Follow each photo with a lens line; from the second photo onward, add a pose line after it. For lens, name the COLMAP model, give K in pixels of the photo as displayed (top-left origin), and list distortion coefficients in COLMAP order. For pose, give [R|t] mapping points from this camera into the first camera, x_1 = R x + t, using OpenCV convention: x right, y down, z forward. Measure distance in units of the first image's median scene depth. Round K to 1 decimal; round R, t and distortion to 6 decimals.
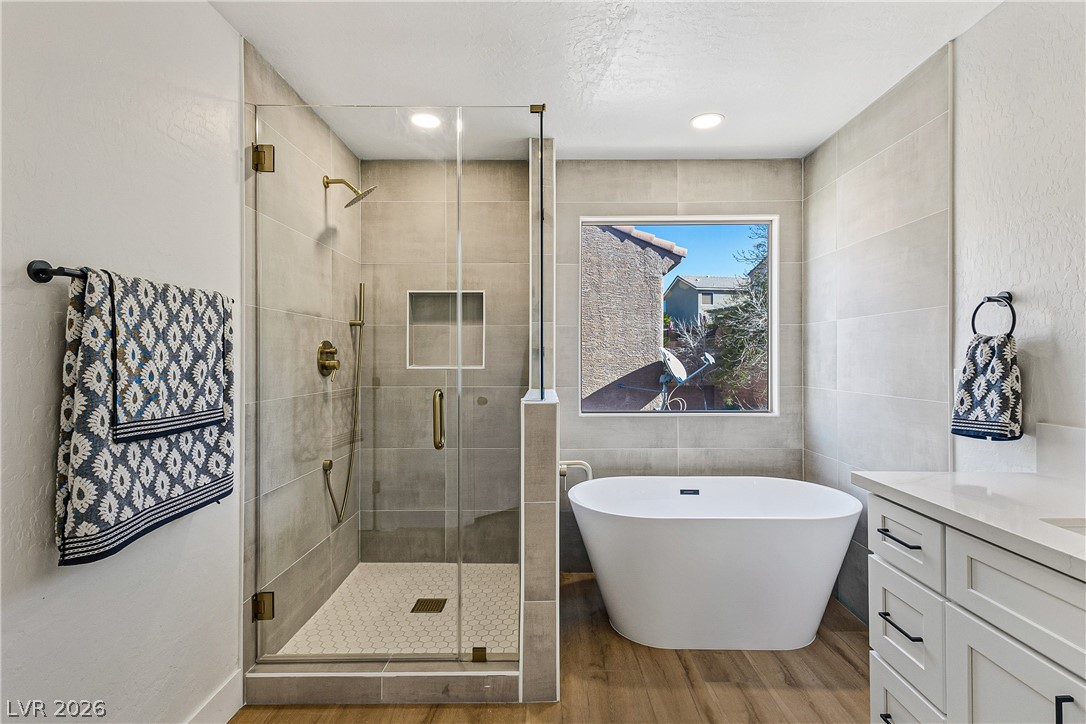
lens RADIAL K [[528.8, 0, 543.8], [0, 528.8, 355.0], [0, 0, 1]] dist [0.016802, -0.001093]
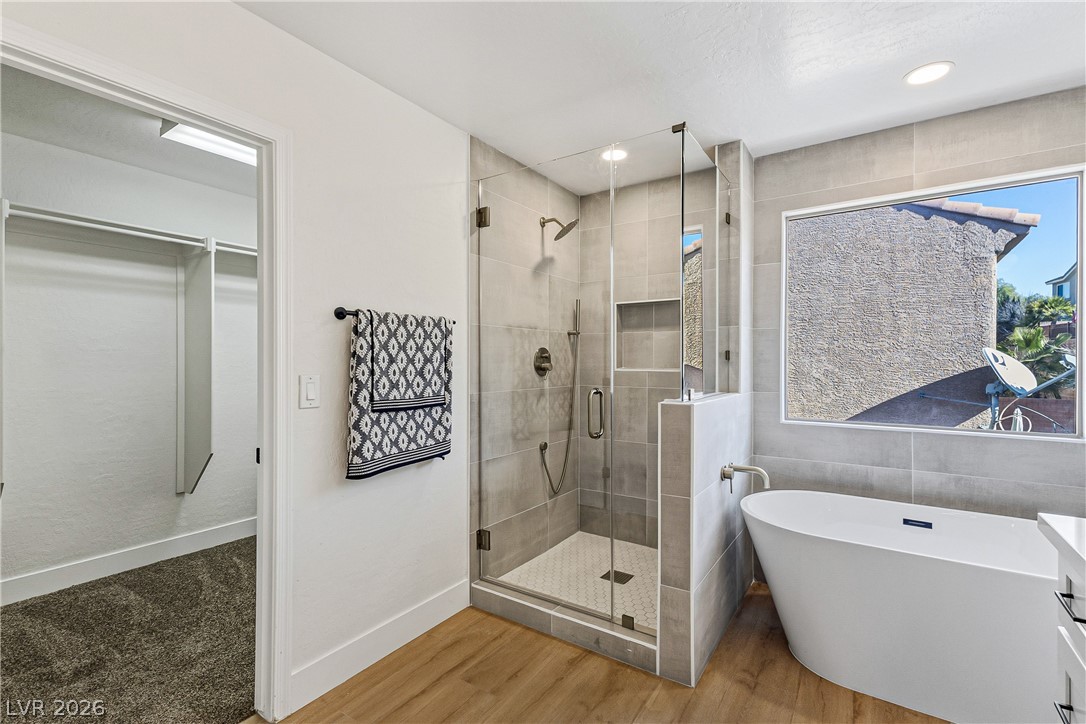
lens RADIAL K [[528.8, 0, 551.9], [0, 528.8, 361.0], [0, 0, 1]] dist [0.016802, -0.001093]
pose [[0.812539, 0.001097, -0.582906, 0.411787], [0.002309, 0.999984, 0.005101, -0.002250], [0.582902, -0.005491, 0.812524, -0.016794]]
